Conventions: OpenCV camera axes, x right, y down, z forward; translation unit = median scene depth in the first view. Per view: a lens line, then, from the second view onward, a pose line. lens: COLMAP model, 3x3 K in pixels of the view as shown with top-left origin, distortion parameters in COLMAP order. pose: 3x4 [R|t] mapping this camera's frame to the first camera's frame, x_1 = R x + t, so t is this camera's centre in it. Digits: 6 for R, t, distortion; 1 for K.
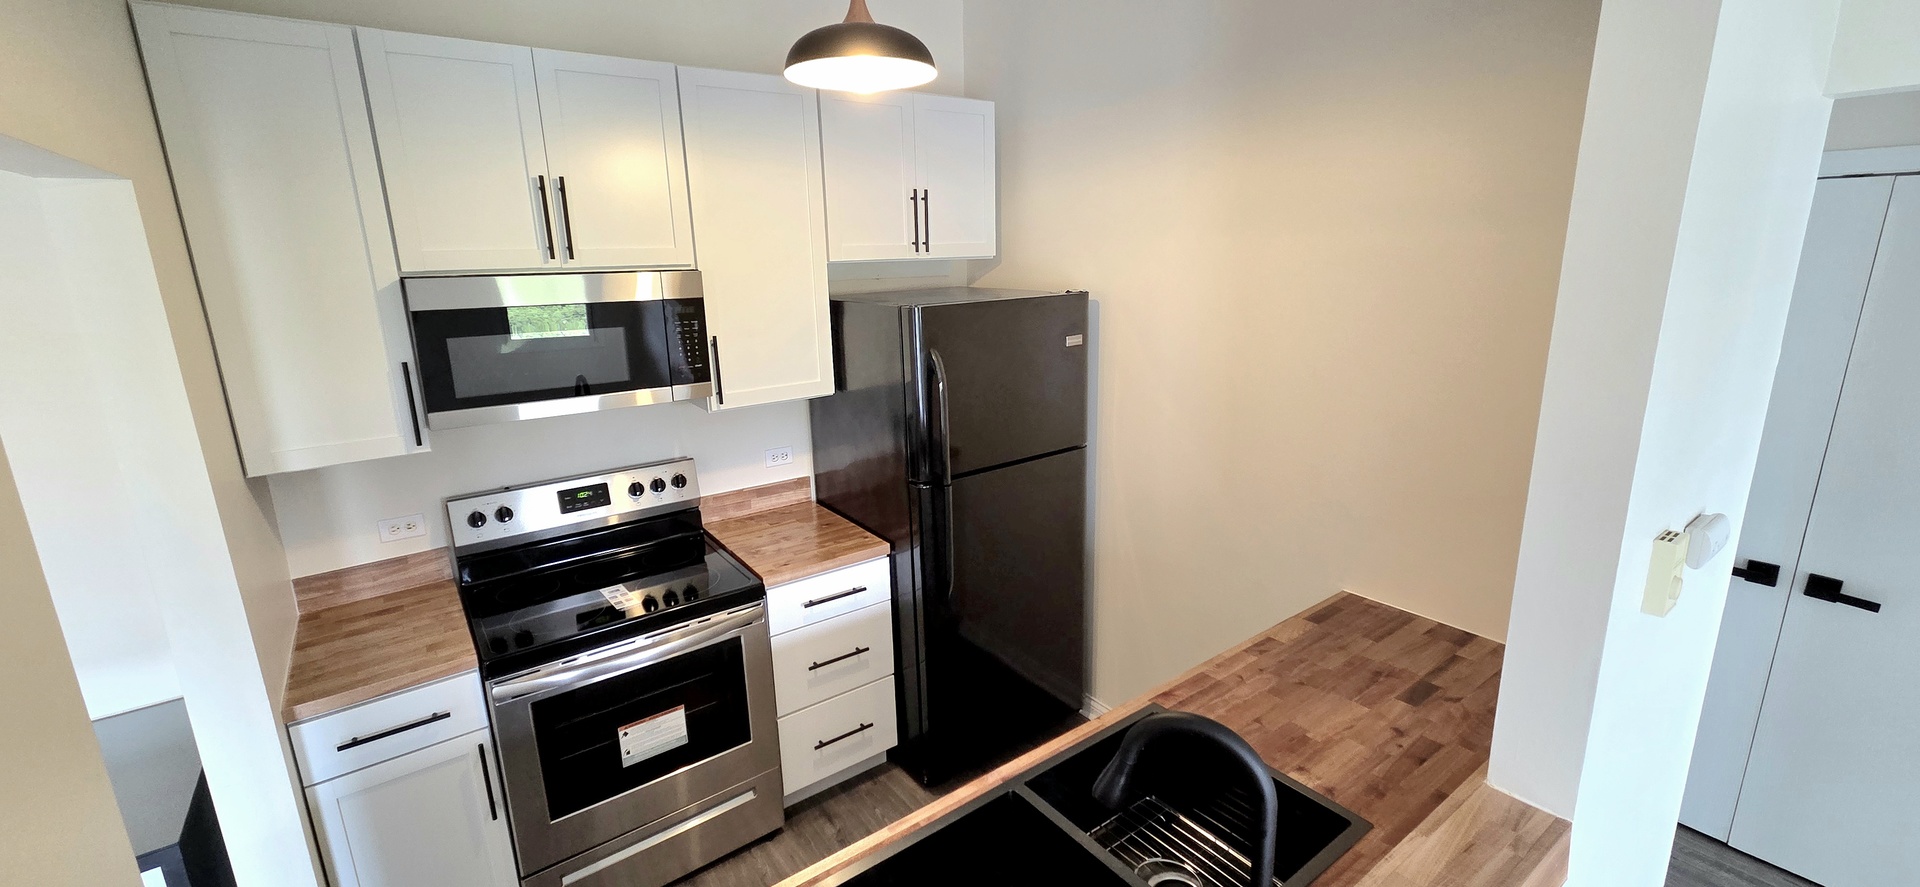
lens RADIAL K [[780.9, 0, 954.5], [0, 780.9, 431.7], [0, 0, 1]] dist [0.007871, -0.001051]
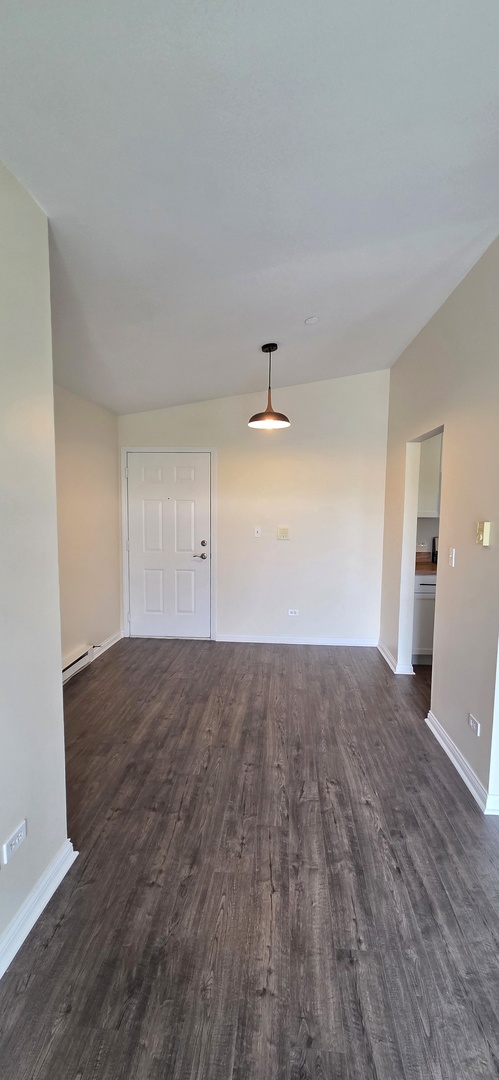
lens RADIAL K [[439.3, 0, 257.0], [0, 439.3, 543.6], [0, 0, 1]] dist [0.007871, -0.001051]
pose [[0.769362, 0.095127, -0.631690, -0.036570], [-0.178887, 0.981370, -0.070088, 0.379644], [0.613254, 0.166924, 0.772046, -0.922994]]
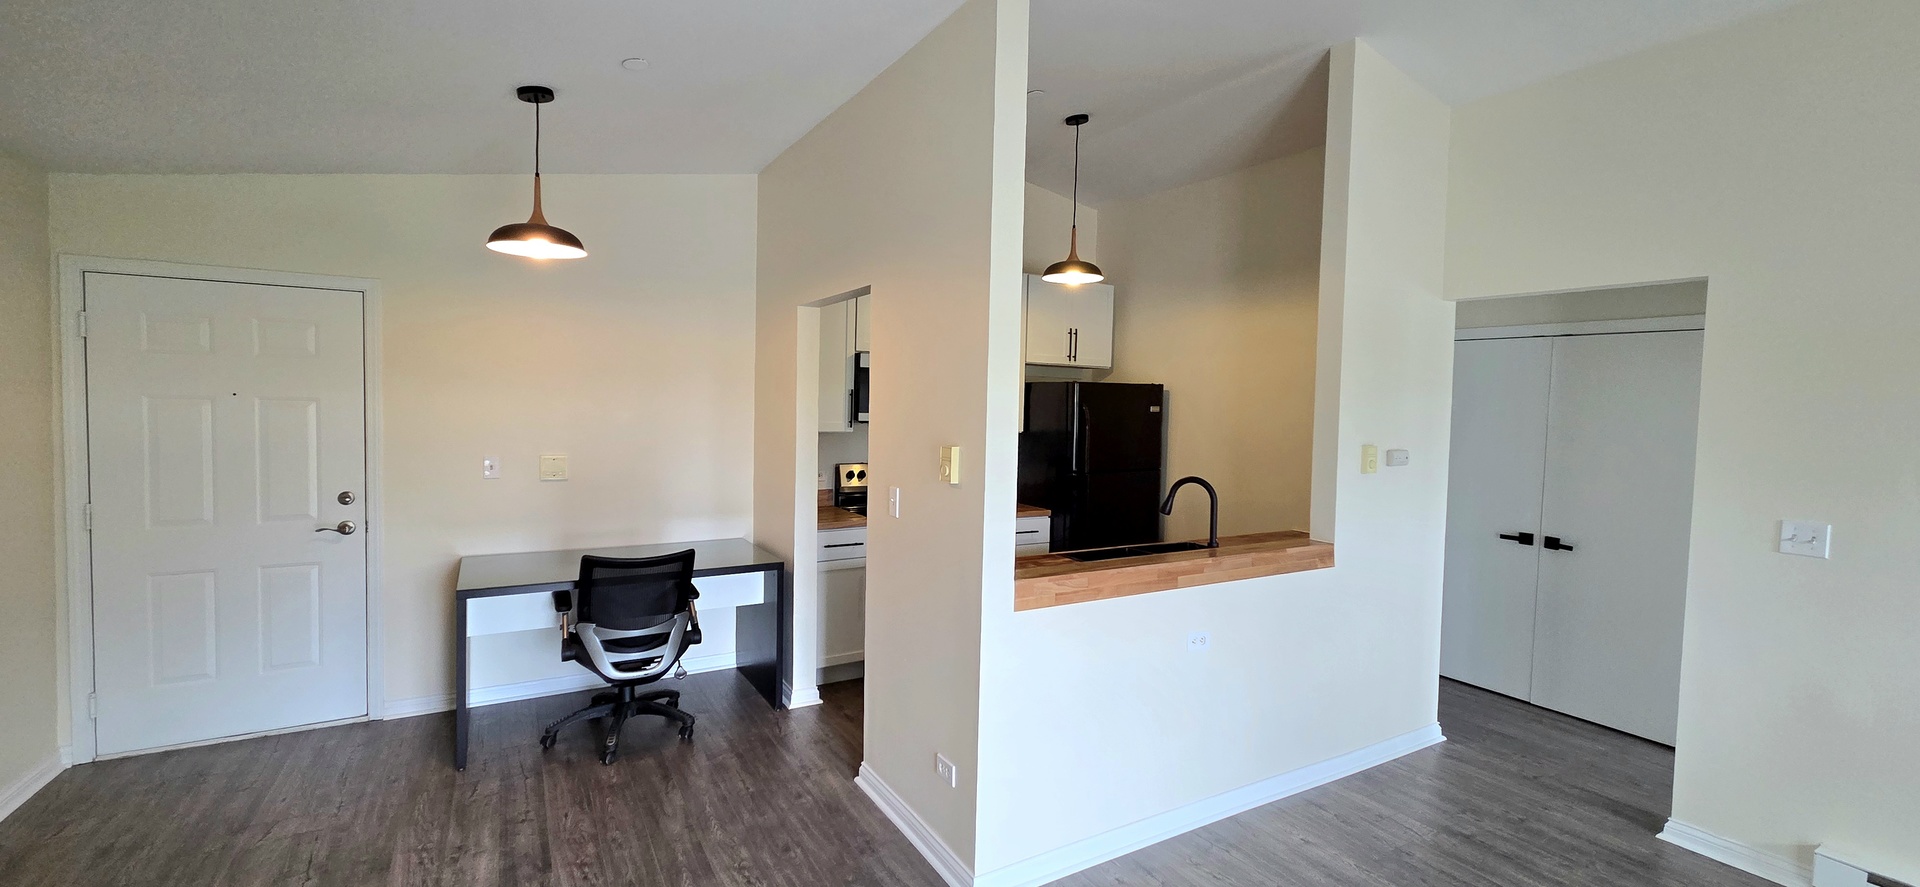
lens RADIAL K [[780.9, 0, 957.6], [0, 780.9, 433.6], [0, 0, 1]] dist [0.007871, -0.001051]
pose [[0.993980, 0.051510, -0.096696, -0.148445], [-0.069121, 0.979601, -0.188691, 0.365816], [0.085004, 0.194238, 0.977264, -0.954533]]
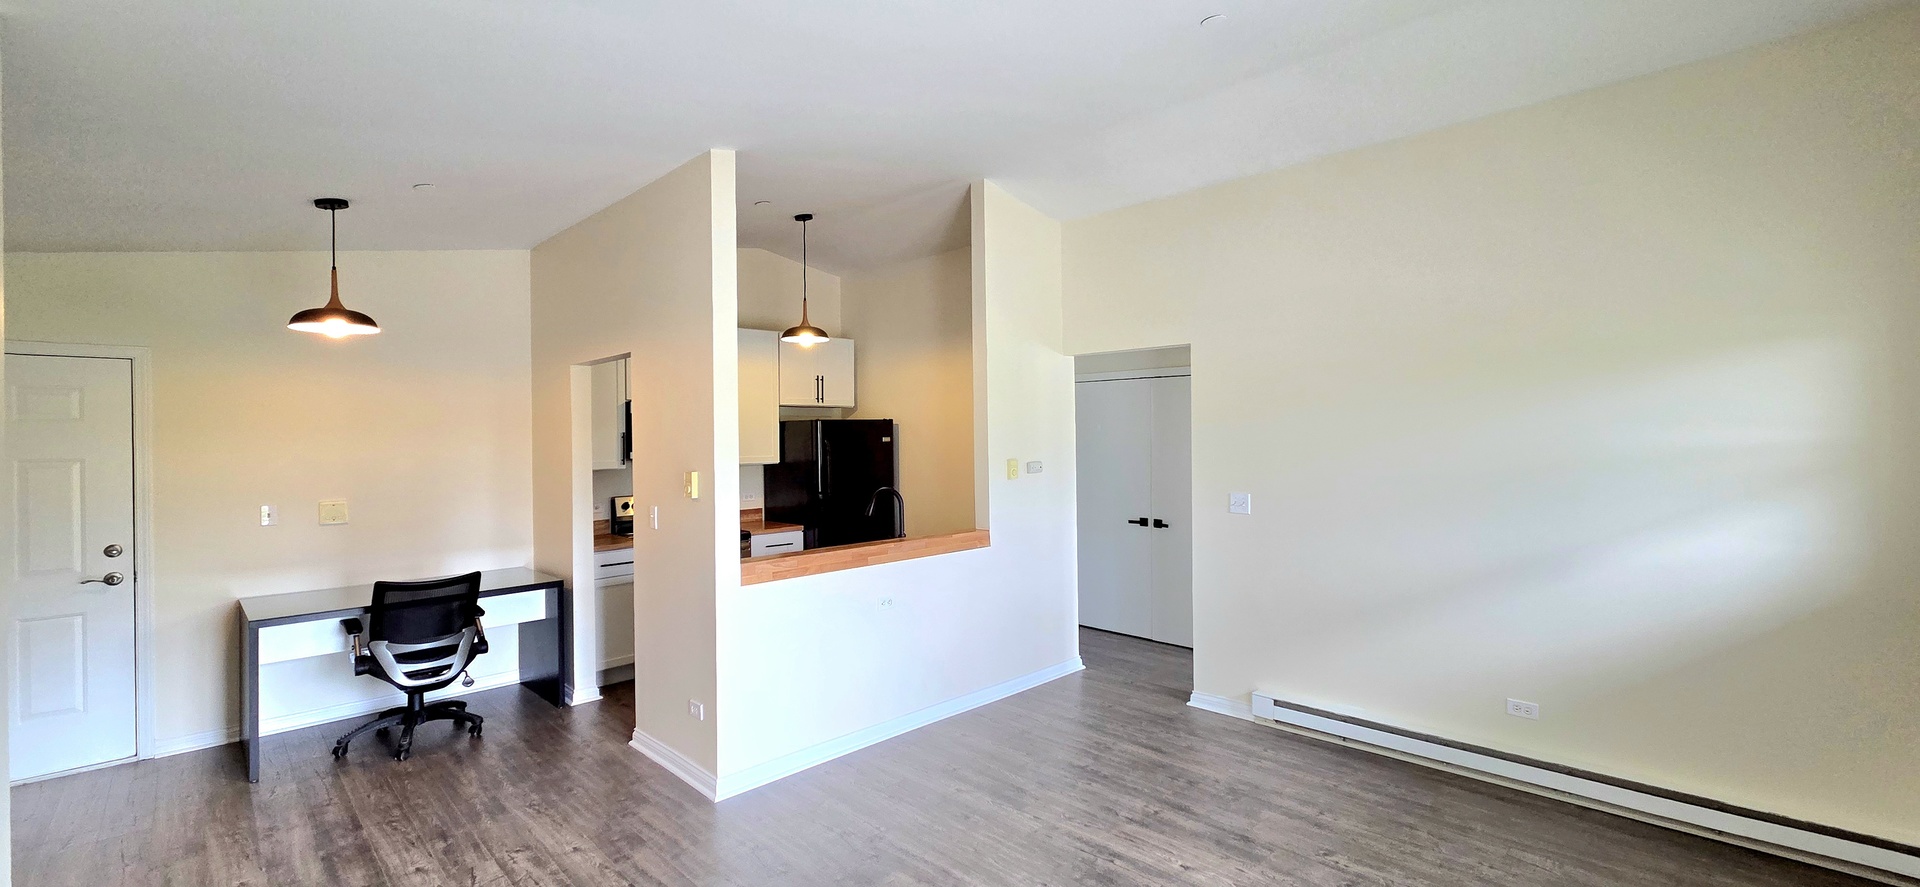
lens RADIAL K [[780.9, 0, 958.2], [0, 780.9, 432.7], [0, 0, 1]] dist [0.007871, -0.001051]
pose [[0.988699, 0.011835, 0.149449, 0.018766], [0.024242, 0.971139, -0.237278, 0.474869], [-0.147944, 0.238219, 0.959877, -1.428480]]
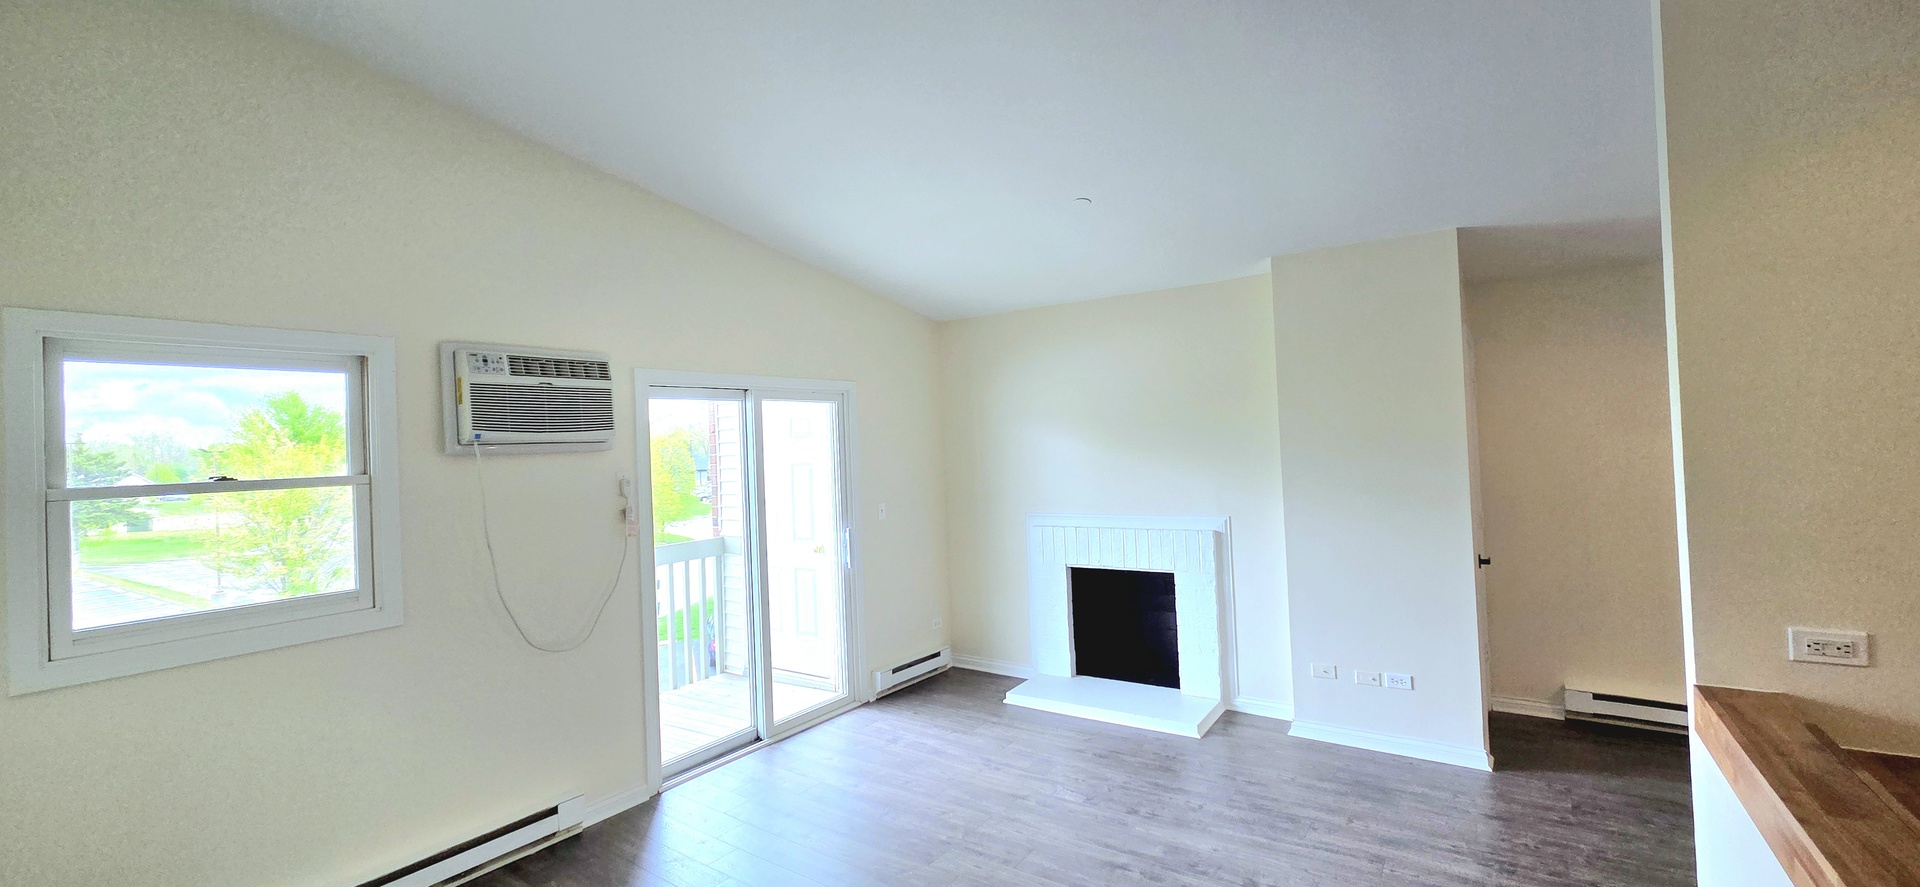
lens RADIAL K [[780.9, 0, 959.3], [0, 780.9, 435.5], [0, 0, 1]] dist [0.007871, -0.001051]
pose [[-0.942494, 0.055612, -0.329565, 0.699213], [-0.016227, 0.977283, 0.211317, -0.008802], [0.333830, 0.204512, -0.920181, 0.494625]]
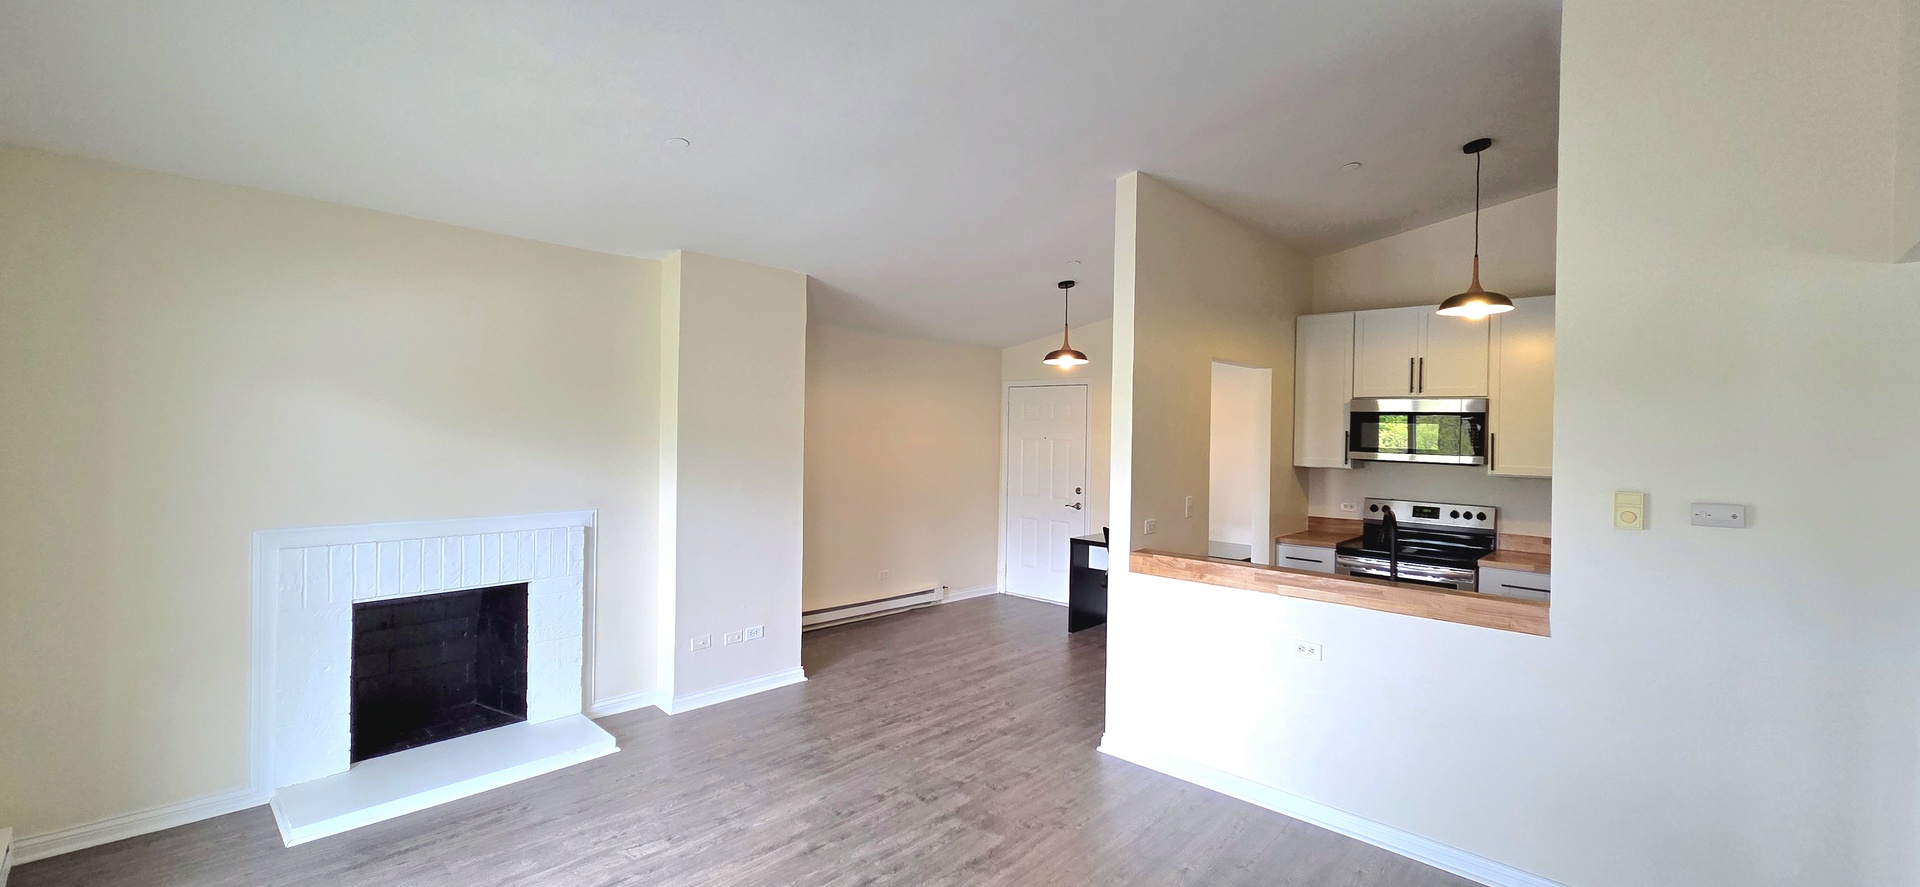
lens RADIAL K [[780.9, 0, 960.4], [0, 780.9, 436.4], [0, 0, 1]] dist [0.007871, -0.001051]
pose [[0.193646, 0.036558, -0.980390, 1.327453], [-0.249857, 0.968192, -0.013249, 0.235968], [0.948721, 0.247523, 0.196621, -0.598693]]
